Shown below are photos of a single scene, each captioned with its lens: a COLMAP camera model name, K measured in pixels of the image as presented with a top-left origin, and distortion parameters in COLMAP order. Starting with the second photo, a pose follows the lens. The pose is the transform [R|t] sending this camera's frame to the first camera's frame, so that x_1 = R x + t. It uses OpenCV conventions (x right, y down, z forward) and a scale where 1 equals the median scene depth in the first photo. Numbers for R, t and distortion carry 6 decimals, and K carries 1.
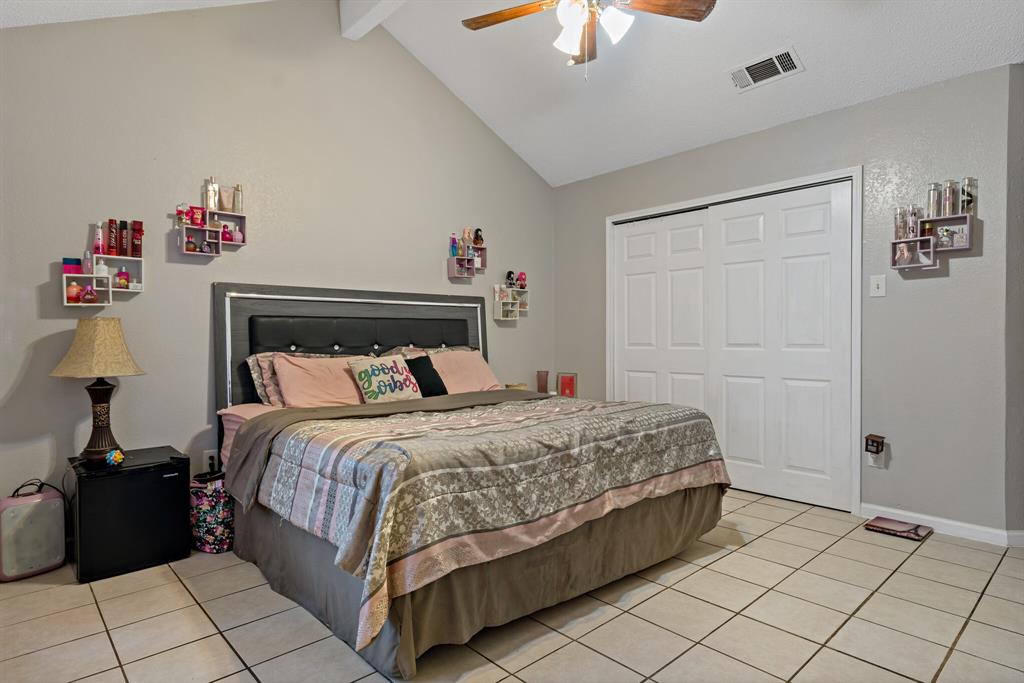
lens RADIAL K [[565.5, 0, 521.9], [0, 565.5, 335.5], [0, 0, 1]] dist [0.000037, -0.001121]
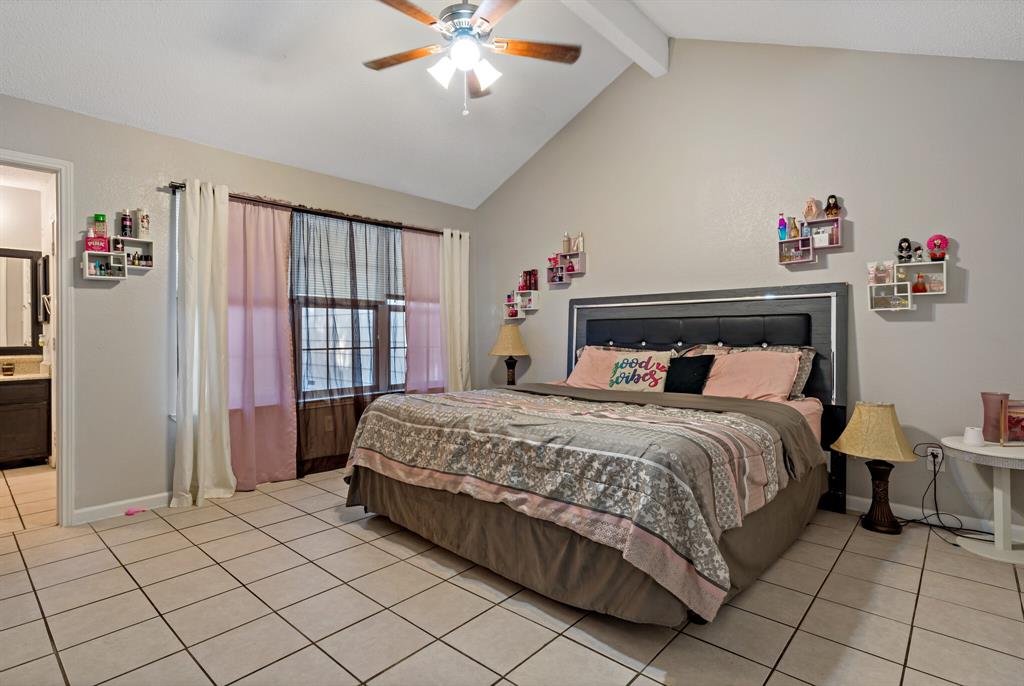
lens RADIAL K [[508.5, 0, 517.1], [0, 508.5, 342.1], [0, 0, 1]] dist [0.001285, 0.000366]
pose [[0.101288, 0.017596, -0.994701, 0.991107], [0.003545, 0.999831, 0.018047, -0.003279], [0.994851, -0.005354, 0.101209, 0.862702]]
